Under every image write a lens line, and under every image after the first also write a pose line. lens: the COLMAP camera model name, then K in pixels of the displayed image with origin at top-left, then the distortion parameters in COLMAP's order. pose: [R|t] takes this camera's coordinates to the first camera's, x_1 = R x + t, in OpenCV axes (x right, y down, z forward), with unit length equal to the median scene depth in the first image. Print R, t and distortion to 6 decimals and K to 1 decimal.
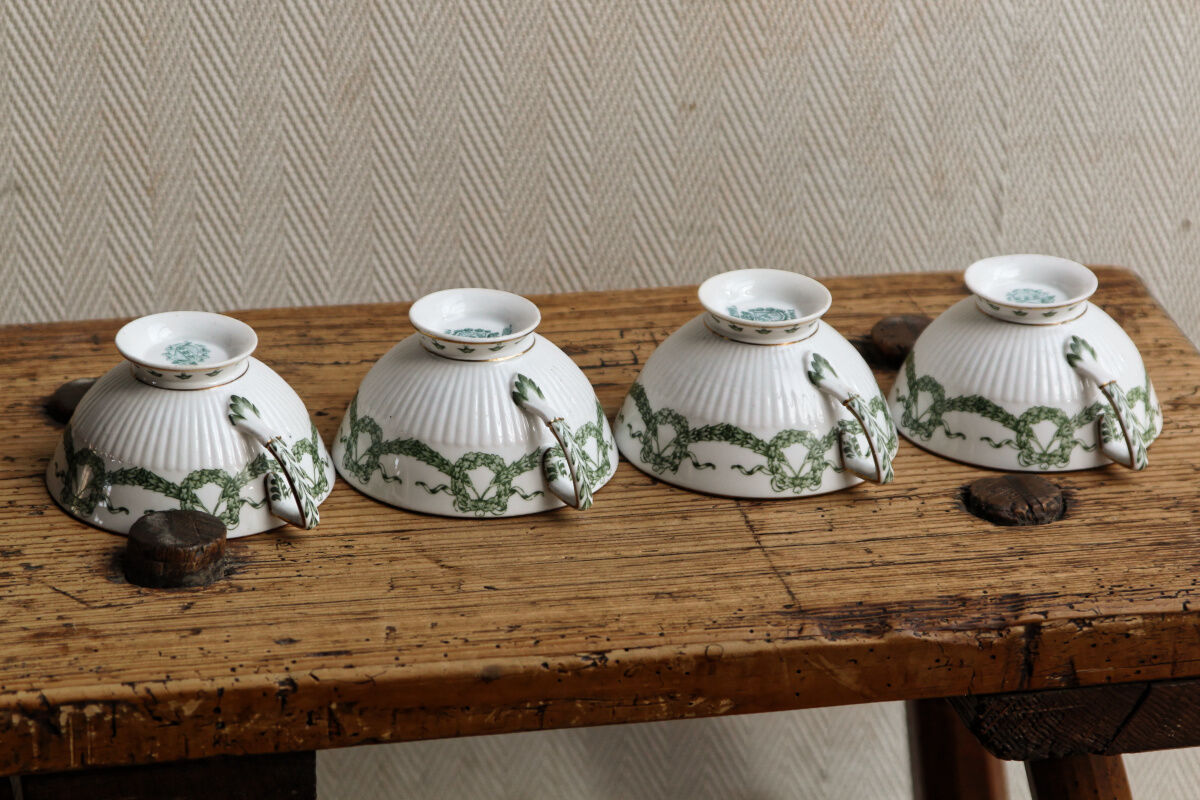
lens RADIAL K [[4321.3, 0, 597.4], [0, 4321.3, 406.7], [0, 0, 1]] dist [0.066662, 0.000000]
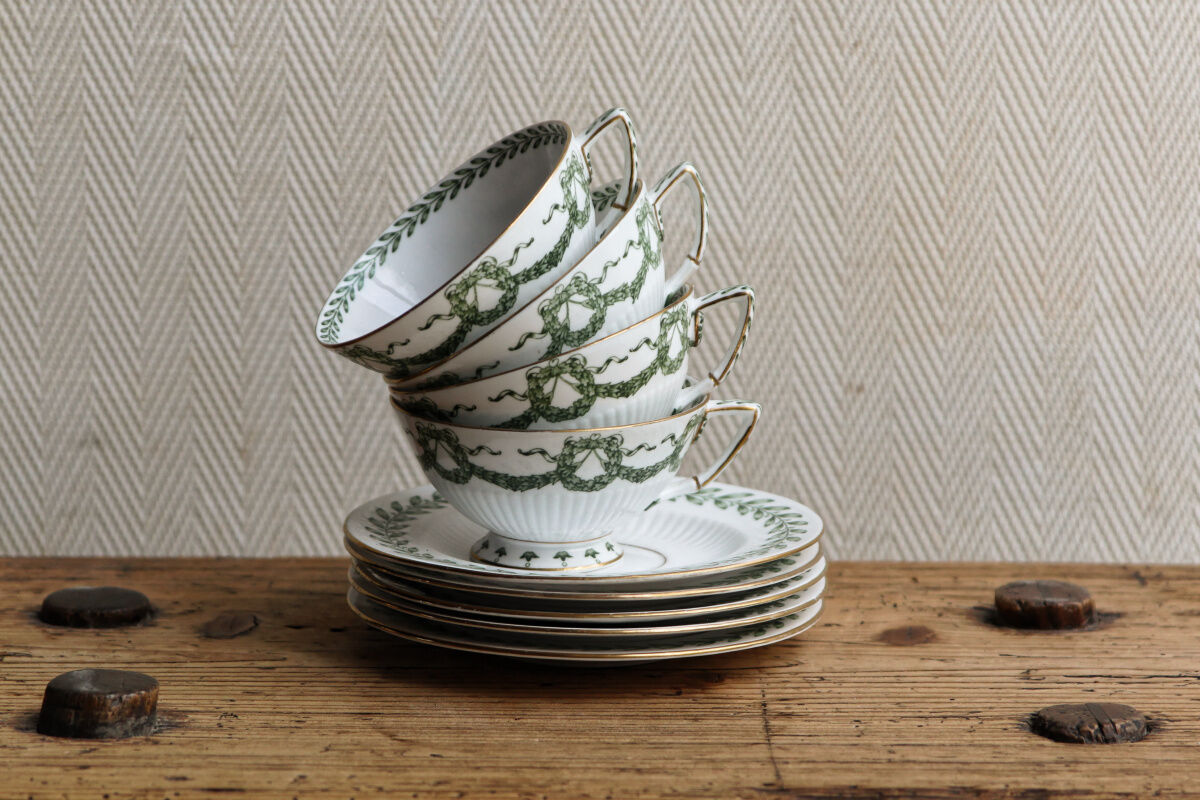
lens RADIAL K [[4870.3, 0, 601.9], [0, 4870.3, 408.8], [0, 0, 1]] dist [0.038832, 0.000000]
pose [[0.982357, 0.026404, -0.185142, 0.178448], [-0.065528, 0.975819, -0.208525, 0.167583], [0.175160, 0.216978, 0.960333, 0.047308]]
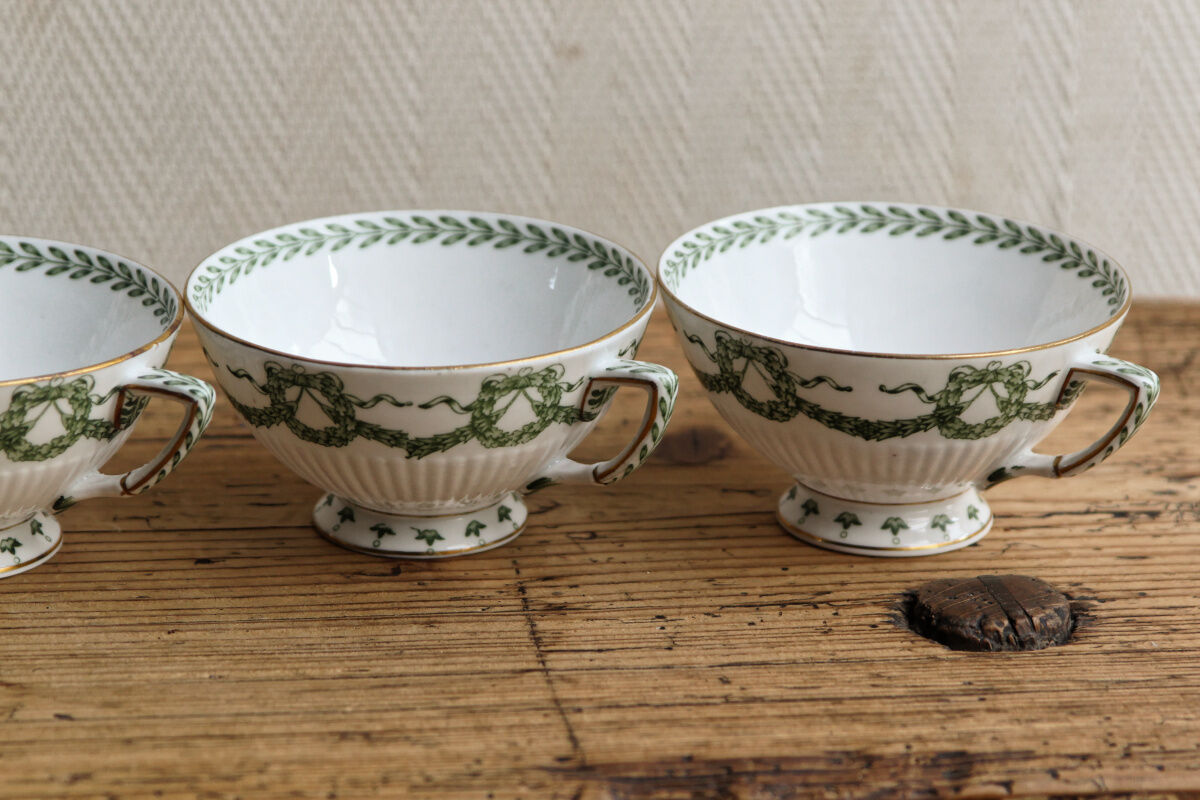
lens RADIAL K [[4870.3, 0, 610.5], [0, 4870.3, 397.8], [0, 0, 1]] dist [0.038832, 0.000000]
pose [[0.997865, 0.022198, -0.061423, 0.084882], [-0.027131, 0.996370, -0.080690, 0.047758], [0.059409, 0.082184, 0.994845, 0.325124]]
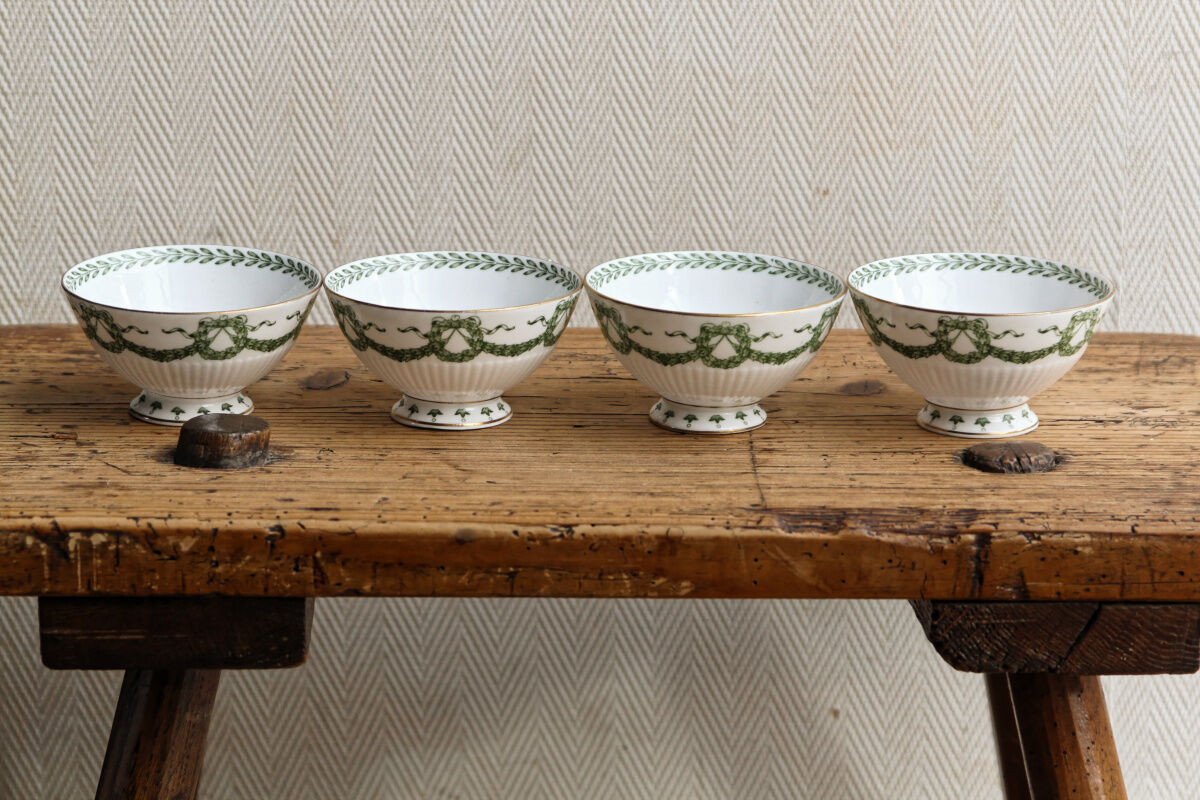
lens RADIAL K [[3804.7, 0, 575.6], [0, 3804.7, 422.4], [0, 0, 1]] dist [0.020512, 0.000000]
pose [[0.980570, 0.036830, -0.192682, 0.172691], [-0.067423, 0.985656, -0.154717, 0.166373], [0.184220, 0.164702, 0.968987, 0.063902]]
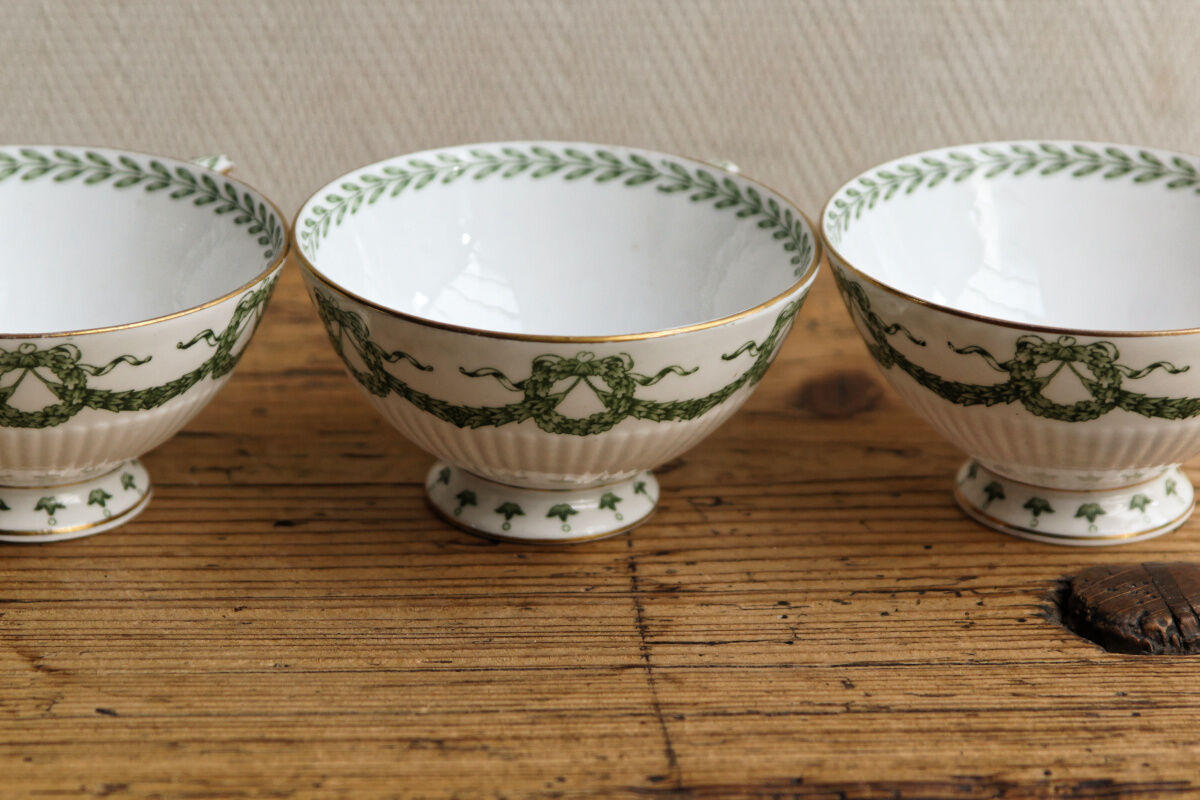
lens RADIAL K [[4870.3, 0, 585.4], [0, 4870.3, 348.0], [0, 0, 1]] dist [0.038832, 0.000000]
pose [[0.991228, 0.046027, -0.123890, 0.100056], [-0.051492, 0.997820, -0.041276, 0.018176], [0.121720, 0.047294, 0.991437, 0.394178]]
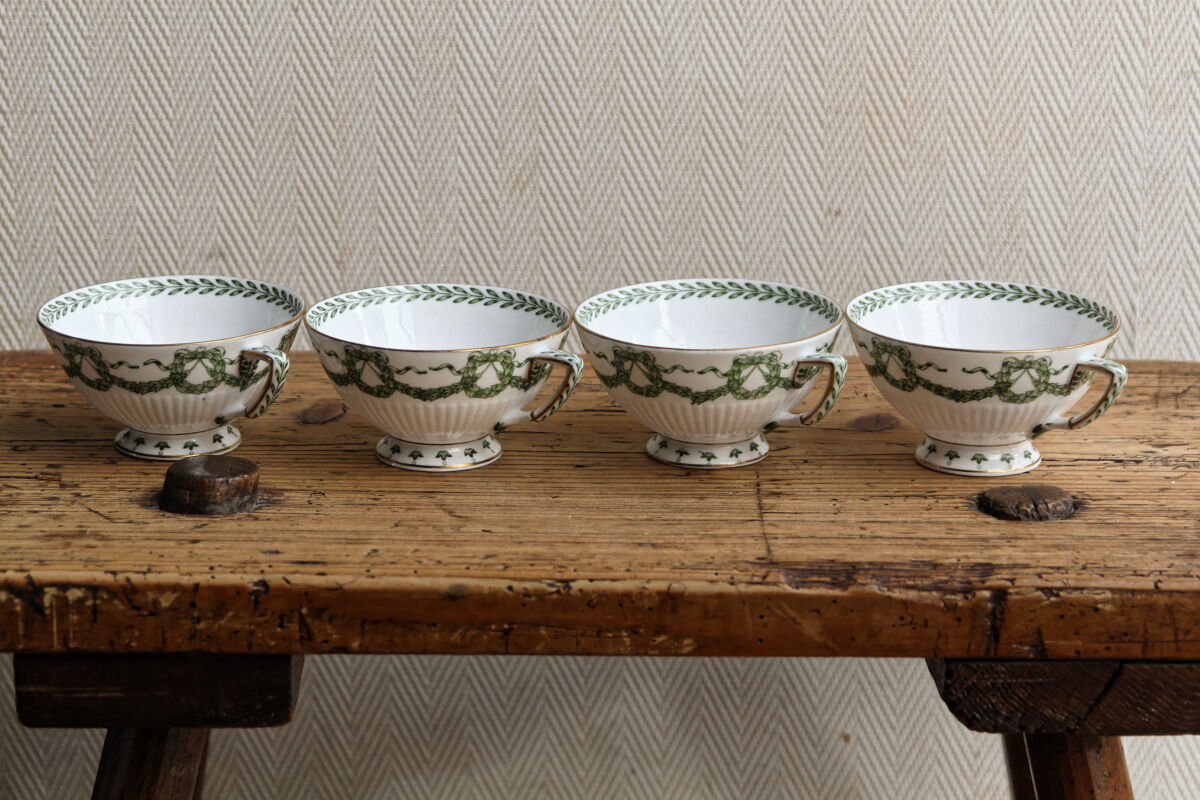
lens RADIAL K [[3493.2, 0, 576.3], [0, 3493.2, 430.7], [0, 0, 1]] dist [0.004353, 0.000000]
pose [[0.978390, 0.042537, -0.202347, 0.159630], [-0.070735, 0.988422, -0.134235, 0.124208], [0.194294, 0.145647, 0.970071, 0.166895]]
